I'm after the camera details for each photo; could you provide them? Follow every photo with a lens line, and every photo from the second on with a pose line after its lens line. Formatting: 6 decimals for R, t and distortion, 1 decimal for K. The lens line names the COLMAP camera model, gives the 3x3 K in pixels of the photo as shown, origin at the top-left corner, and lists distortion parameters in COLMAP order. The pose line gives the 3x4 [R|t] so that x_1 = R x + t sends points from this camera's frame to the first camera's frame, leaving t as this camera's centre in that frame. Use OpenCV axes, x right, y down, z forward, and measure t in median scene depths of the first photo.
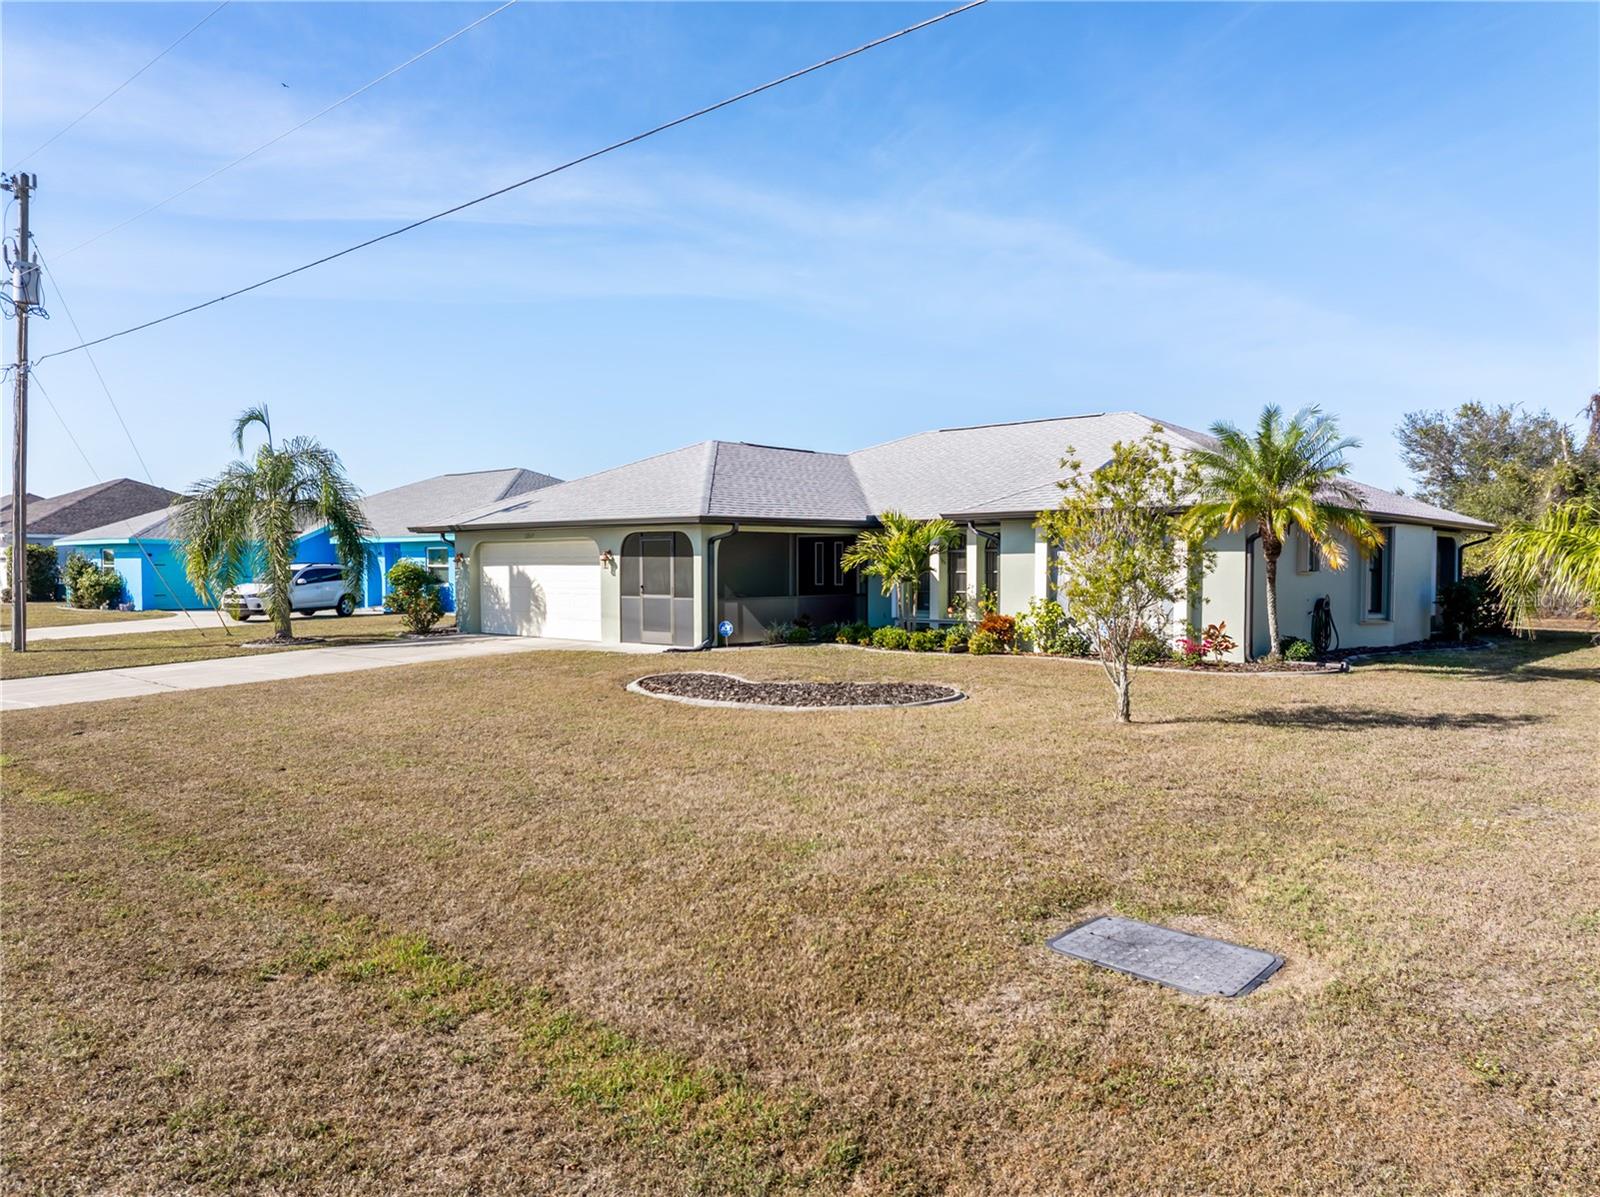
lens RADIAL K [[1131.4, 0, 888.8], [0, 1131.4, 598.1], [0, 0, 1]] dist [-0.001598, -0.000734]
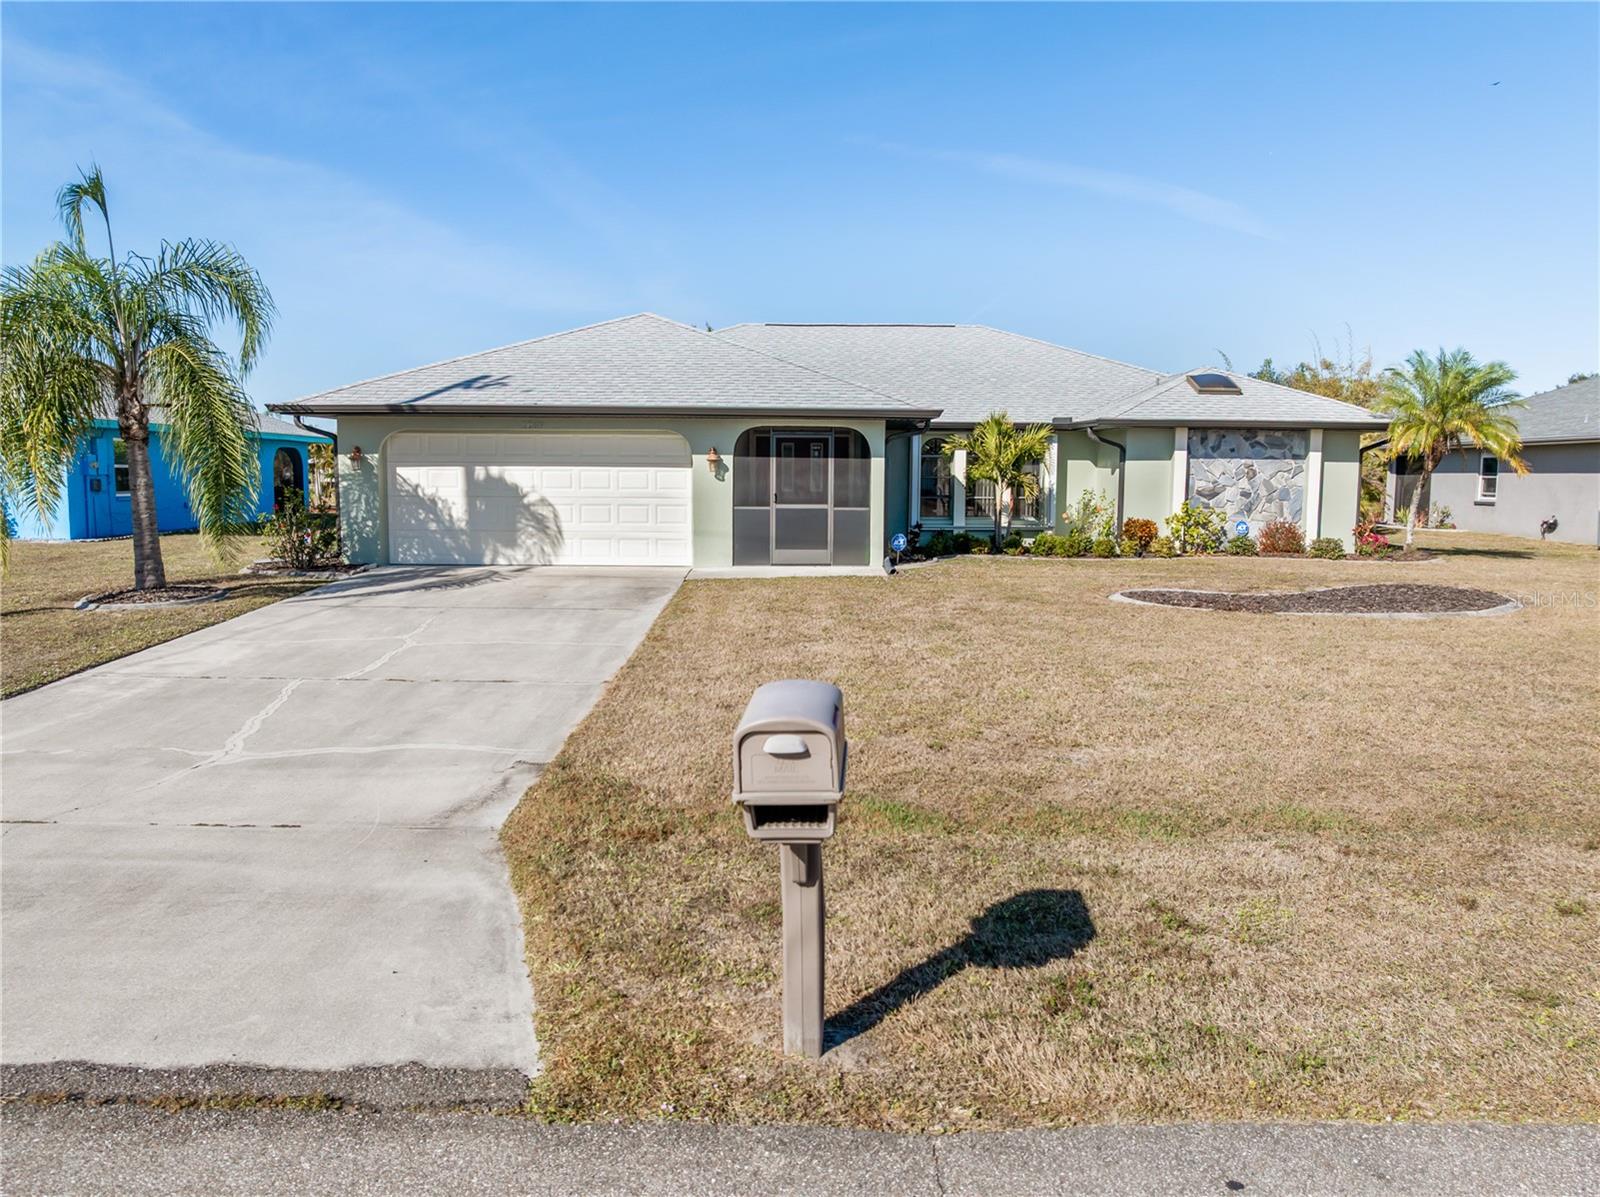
lens RADIAL K [[1110.2, 0, 800.0], [0, 1110.2, 598.5], [0, 0, 1]] dist [-0.028233, -0.002819]
pose [[0.739679, -0.068183, 0.669497, -0.723085], [0.013959, 0.996194, 0.086033, -0.004202], [-0.672815, -0.054292, 0.737816, 0.400137]]
